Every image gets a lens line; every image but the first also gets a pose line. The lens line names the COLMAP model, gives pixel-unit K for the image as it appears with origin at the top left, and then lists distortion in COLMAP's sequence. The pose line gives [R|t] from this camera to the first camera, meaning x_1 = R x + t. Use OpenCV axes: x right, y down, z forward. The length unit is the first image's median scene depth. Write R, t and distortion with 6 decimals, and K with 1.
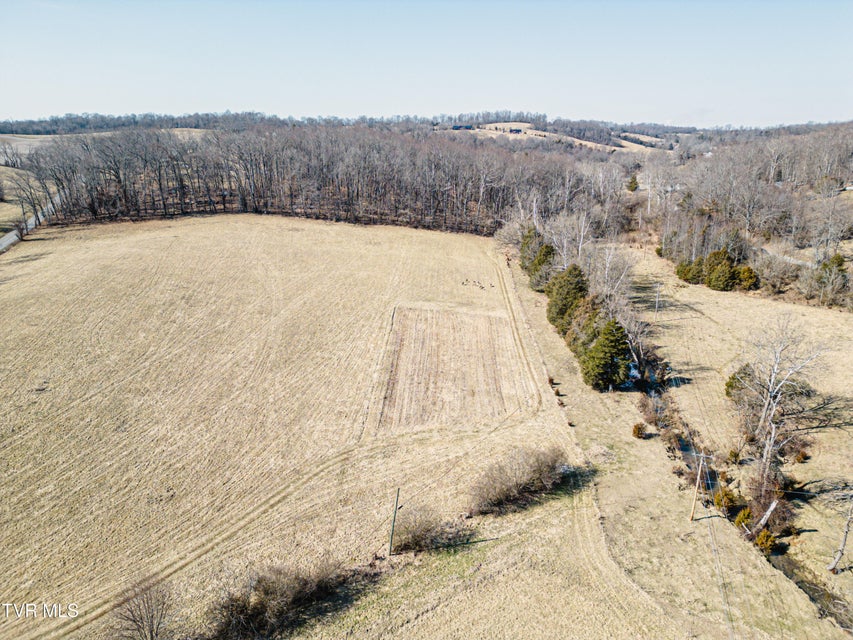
lens RADIAL K [[592.3, 0, 426.6], [0, 592.3, 321.7], [0, 0, 1]] dist [0.078590, -0.072418]
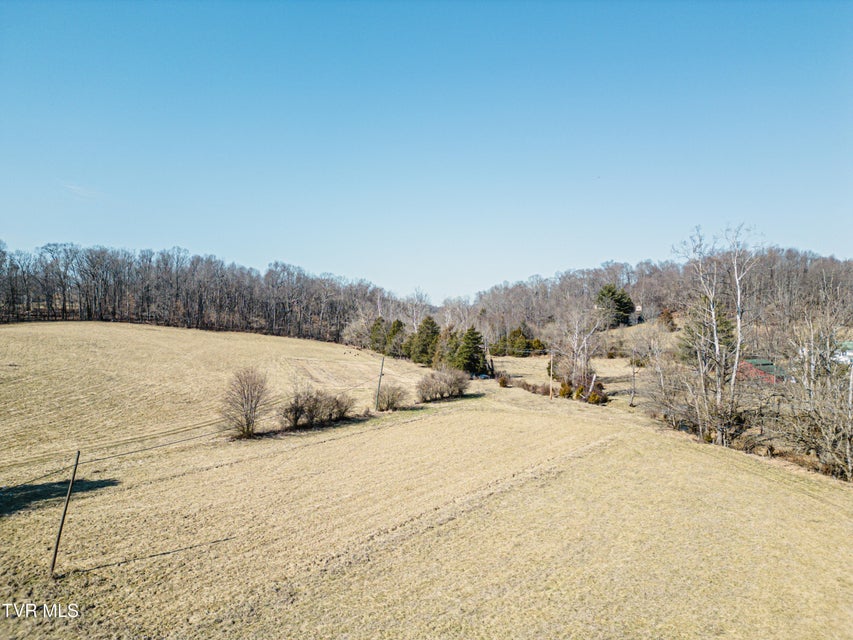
lens RADIAL K [[592.3, 0, 426.6], [0, 592.3, 321.7], [0, 0, 1]] dist [0.078590, -0.072418]
pose [[0.939901, 0.002902, 0.341434, -0.115935], [0.098196, 0.955422, -0.278436, 0.159190], [-0.327021, 0.295229, 0.897717, -0.100759]]
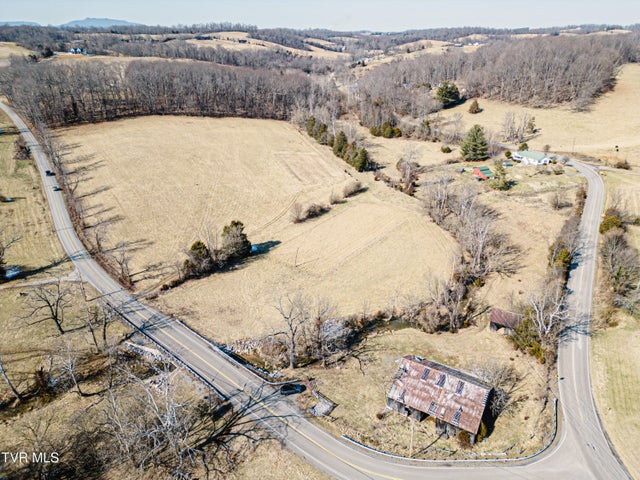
lens RADIAL K [[444.4, 0, 320.1], [0, 444.4, 241.3], [0, 0, 1]] dist [0.078590, -0.072418]
pose [[0.940661, -0.144214, 0.307178, -0.299565], [0.101904, 0.983472, 0.149664, 0.045525], [-0.323685, -0.109481, 0.939810, -0.512093]]
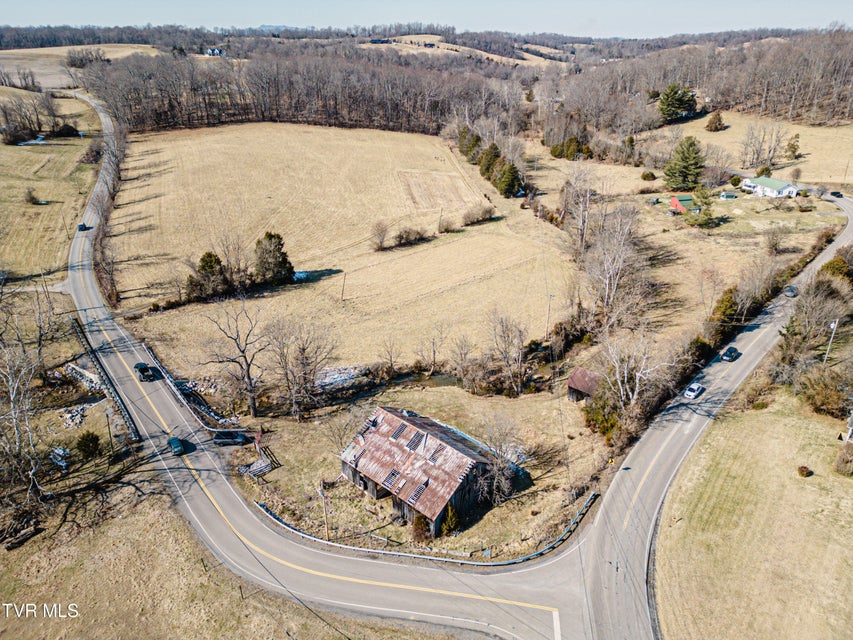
lens RADIAL K [[592.3, 0, 426.6], [0, 592.3, 321.7], [0, 0, 1]] dist [0.078590, -0.072418]
pose [[0.988405, -0.065402, 0.137034, -0.148085], [0.046510, 0.989507, 0.136796, 0.112681], [-0.144543, -0.128837, 0.981075, -0.519117]]
